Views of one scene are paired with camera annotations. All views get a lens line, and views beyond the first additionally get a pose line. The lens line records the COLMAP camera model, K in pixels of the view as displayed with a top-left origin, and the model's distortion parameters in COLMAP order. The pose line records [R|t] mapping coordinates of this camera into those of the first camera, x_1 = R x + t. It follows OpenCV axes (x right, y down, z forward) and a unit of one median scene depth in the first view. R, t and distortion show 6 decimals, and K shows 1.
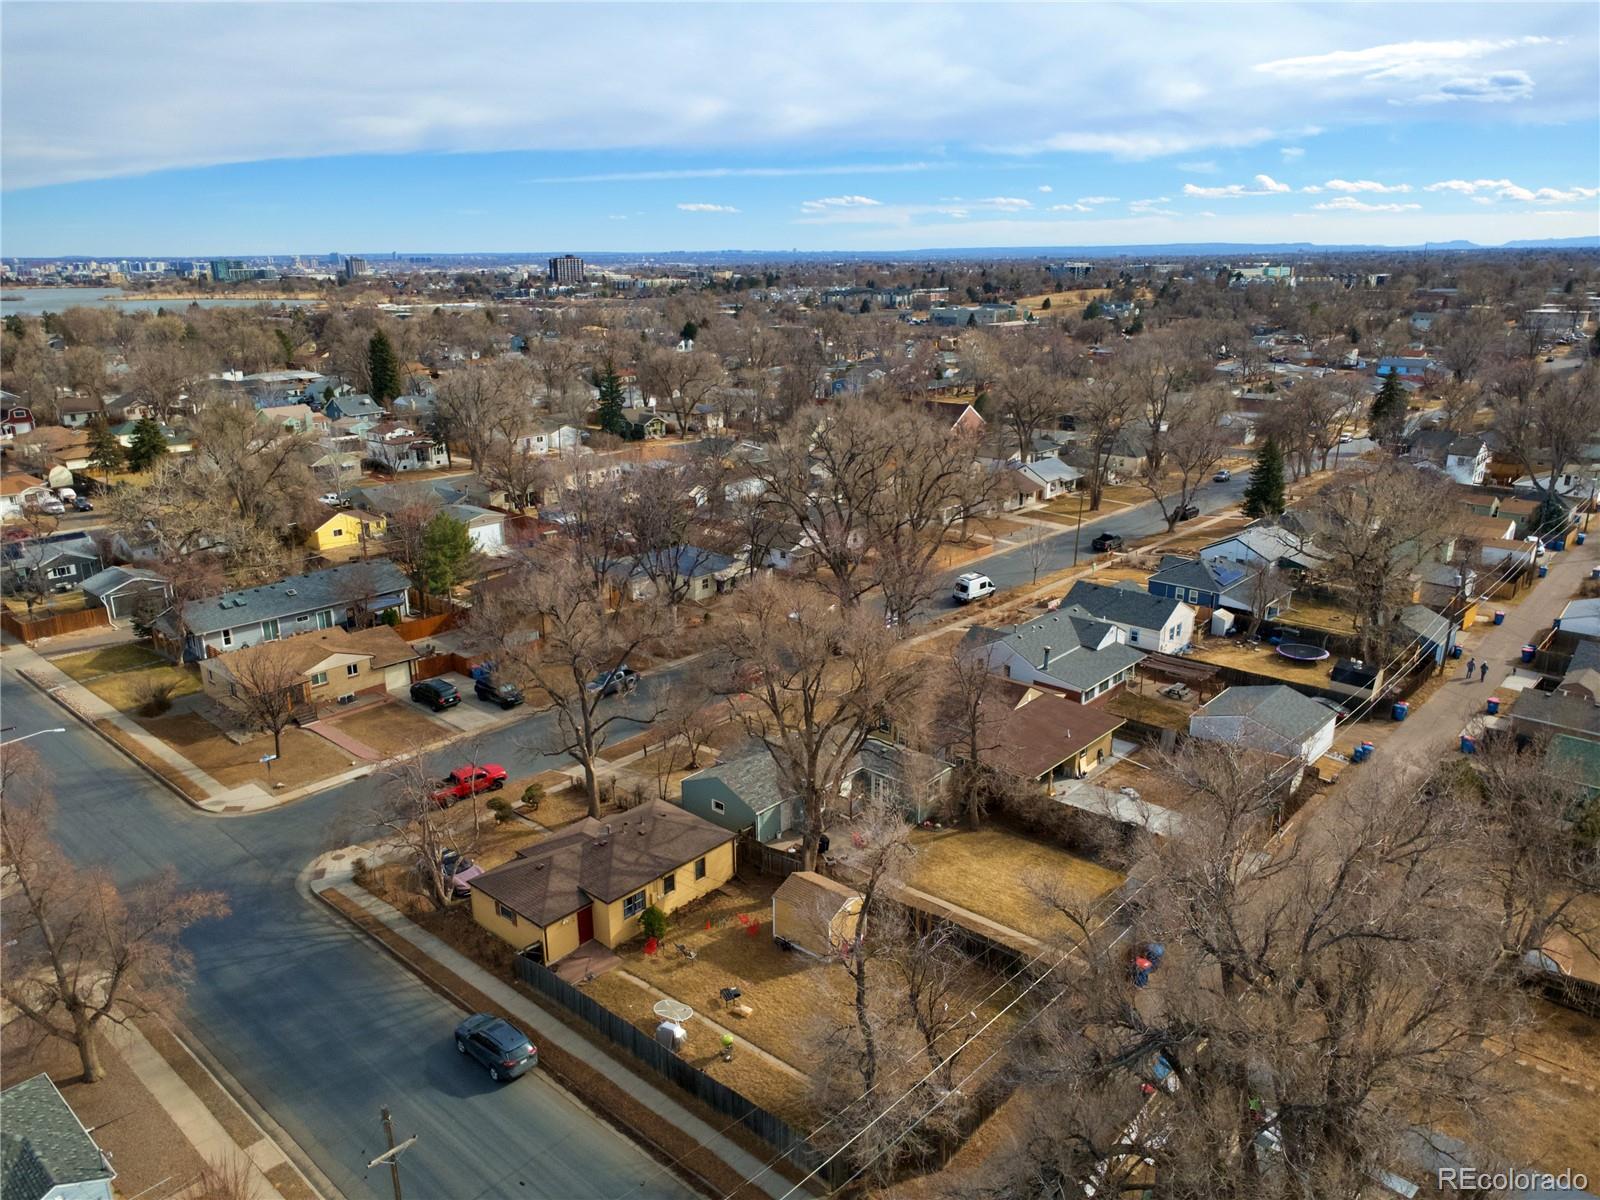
lens RADIAL K [[1121.1, 0, 800.0], [0, 1121.1, 600.0], [0, 0, 1]] dist [0.002813, 0.002800]
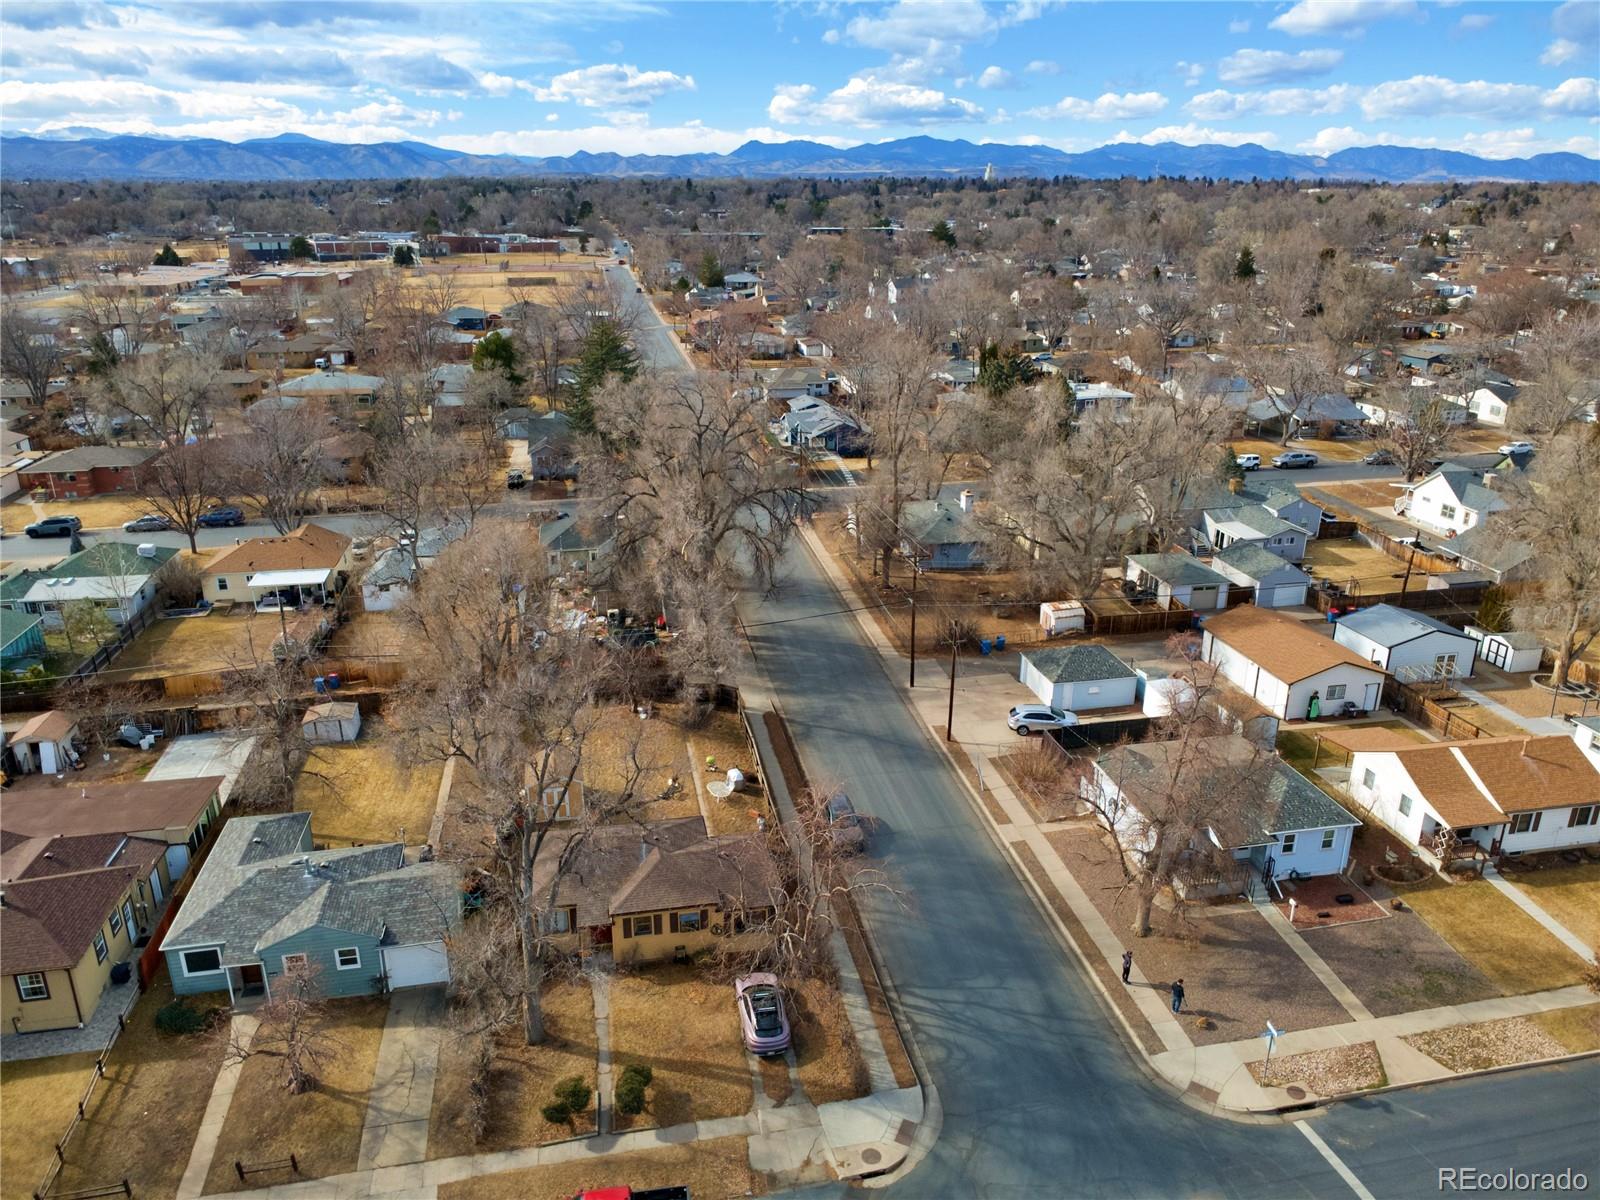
lens RADIAL K [[1121.1, 0, 800.0], [0, 1121.1, 600.0], [0, 0, 1]] dist [0.002813, 0.002800]
pose [[-0.796140, -0.197941, 0.571822, -0.378244], [0.185548, 0.819606, 0.542050, -0.212511], [-0.575962, 0.537648, -0.615794, 0.692575]]
